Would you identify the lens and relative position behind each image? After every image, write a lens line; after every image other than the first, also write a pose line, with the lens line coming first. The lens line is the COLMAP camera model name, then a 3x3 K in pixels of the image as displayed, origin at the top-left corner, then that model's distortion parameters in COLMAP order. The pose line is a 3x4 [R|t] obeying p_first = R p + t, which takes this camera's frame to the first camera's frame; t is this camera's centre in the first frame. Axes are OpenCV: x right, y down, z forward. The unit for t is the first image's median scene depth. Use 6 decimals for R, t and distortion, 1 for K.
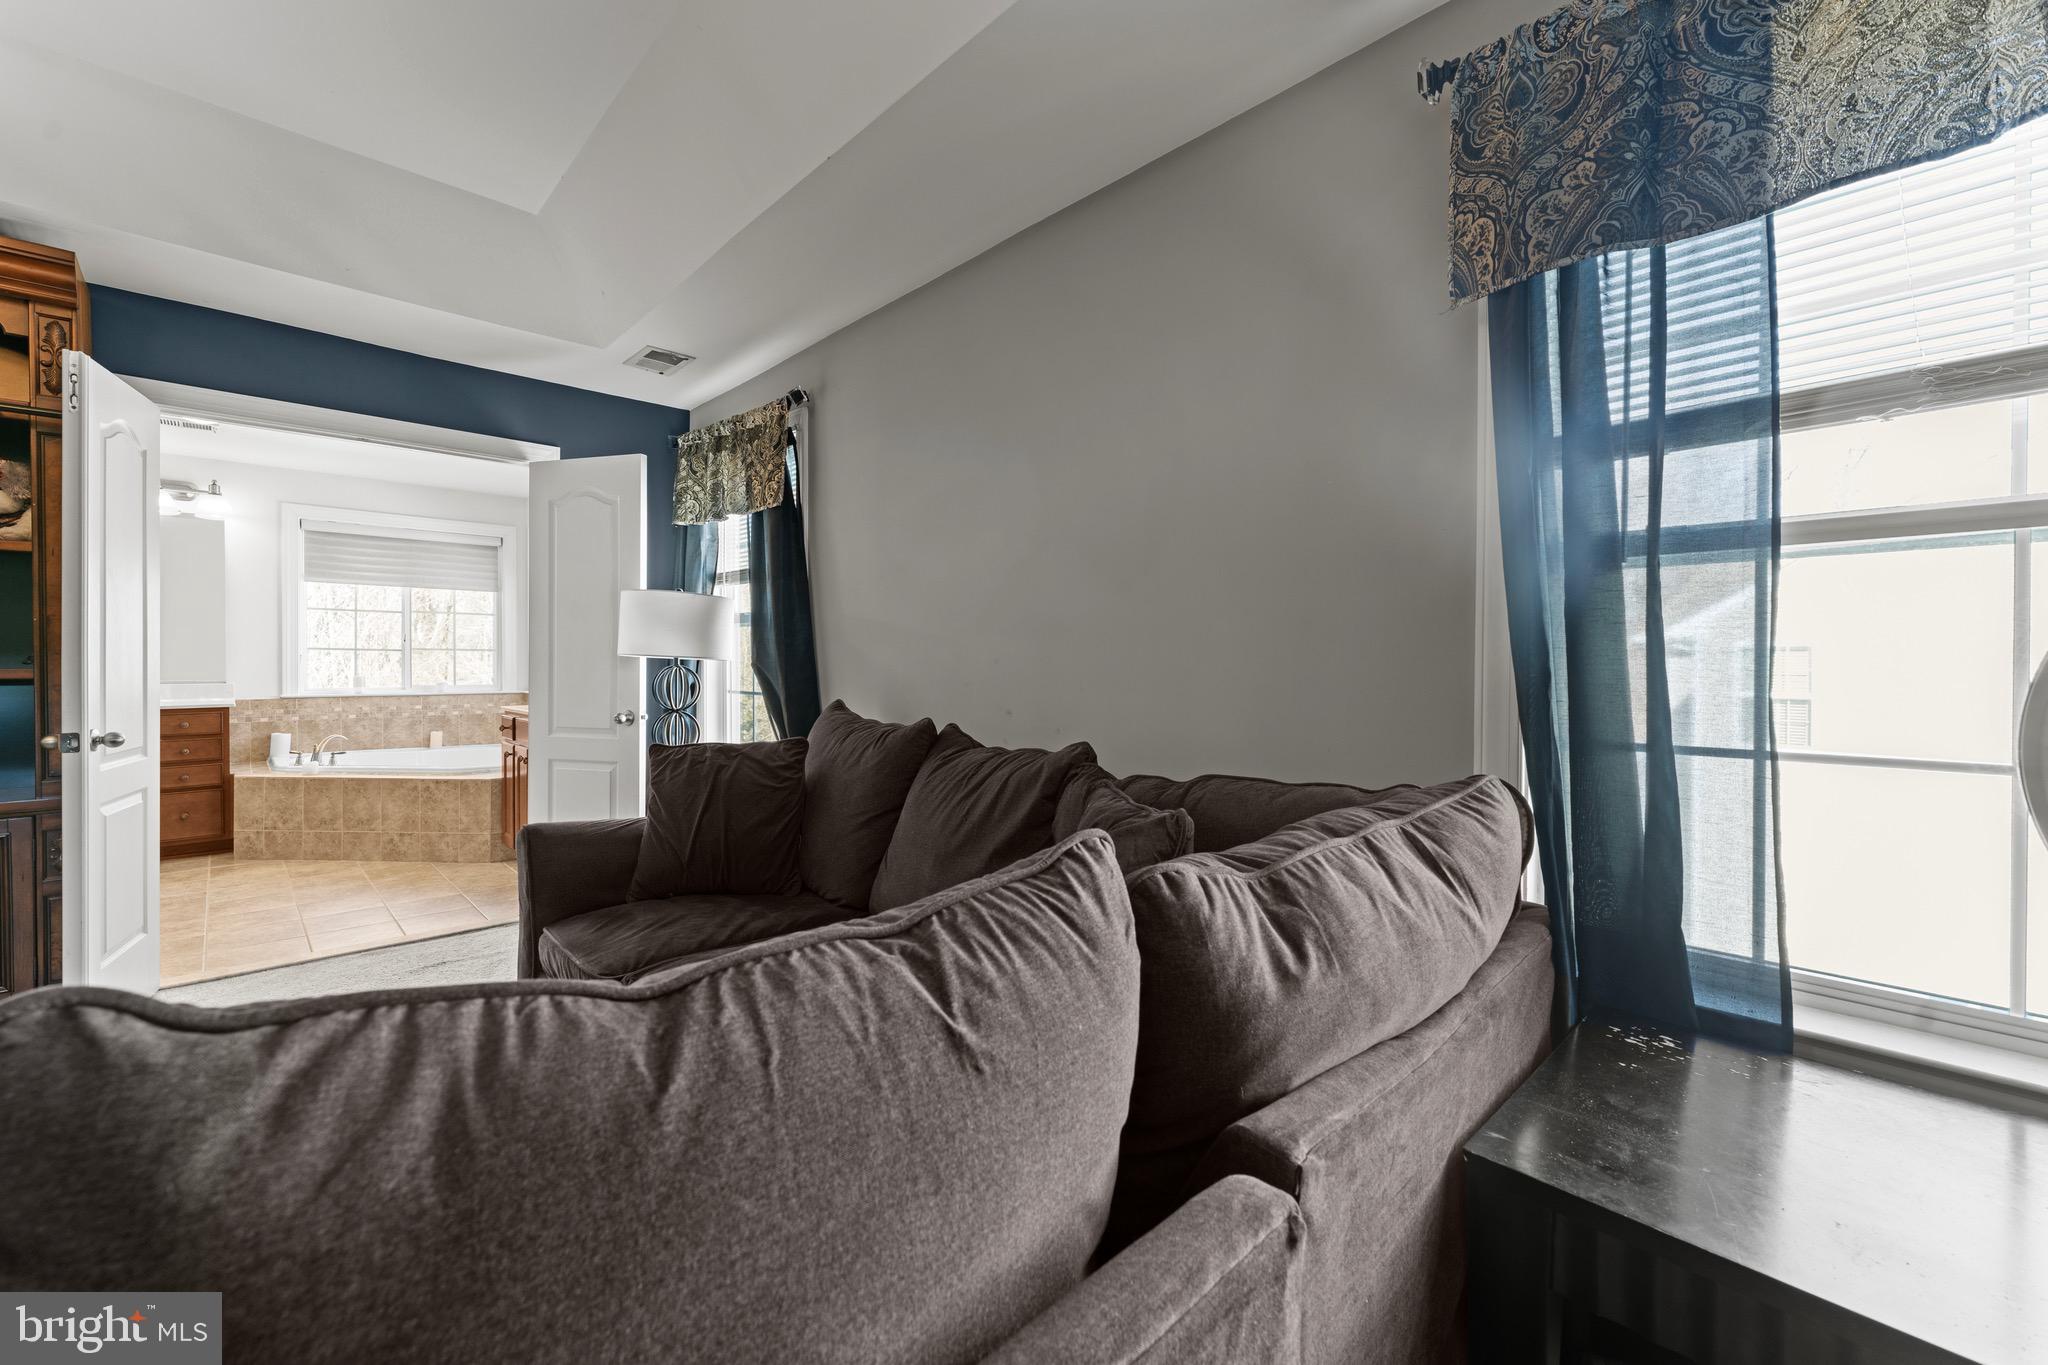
lens RADIAL K [[817.6, 0, 1019.5], [0, 817.6, 670.4], [0, 0, 1]] dist [-0.000164, 0.000255]
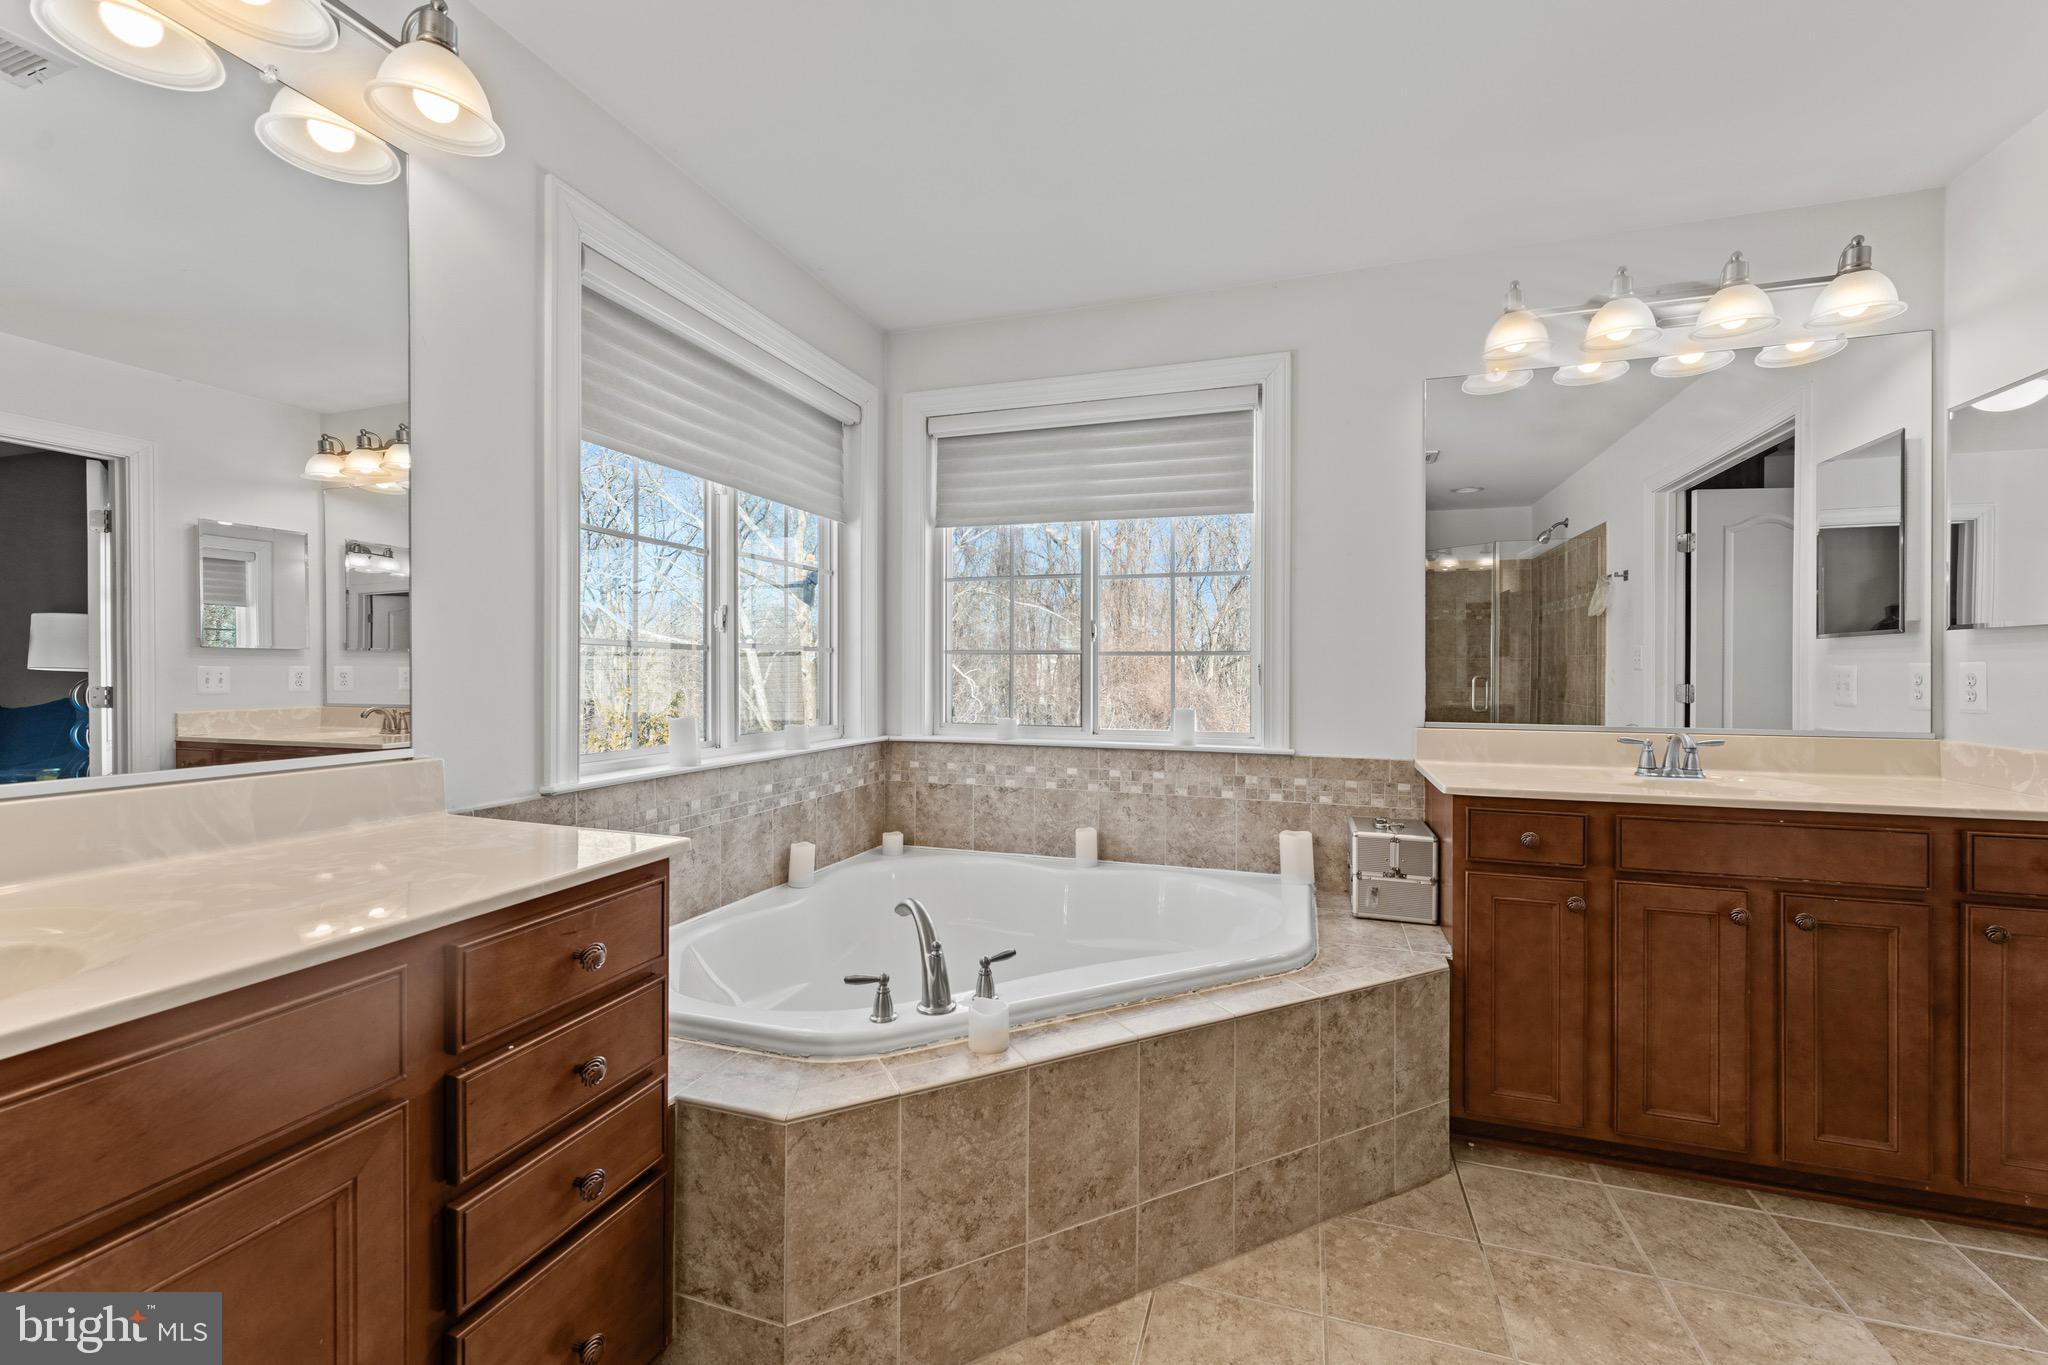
lens RADIAL K [[817.6, 0, 1019.5], [0, 817.6, 670.4], [0, 0, 1]] dist [-0.000164, 0.000255]
pose [[0.884186, -0.003363, 0.467123, -1.019359], [0.006297, 0.999969, -0.004719, -0.013353], [-0.467092, 0.007114, 0.884180, 0.733322]]
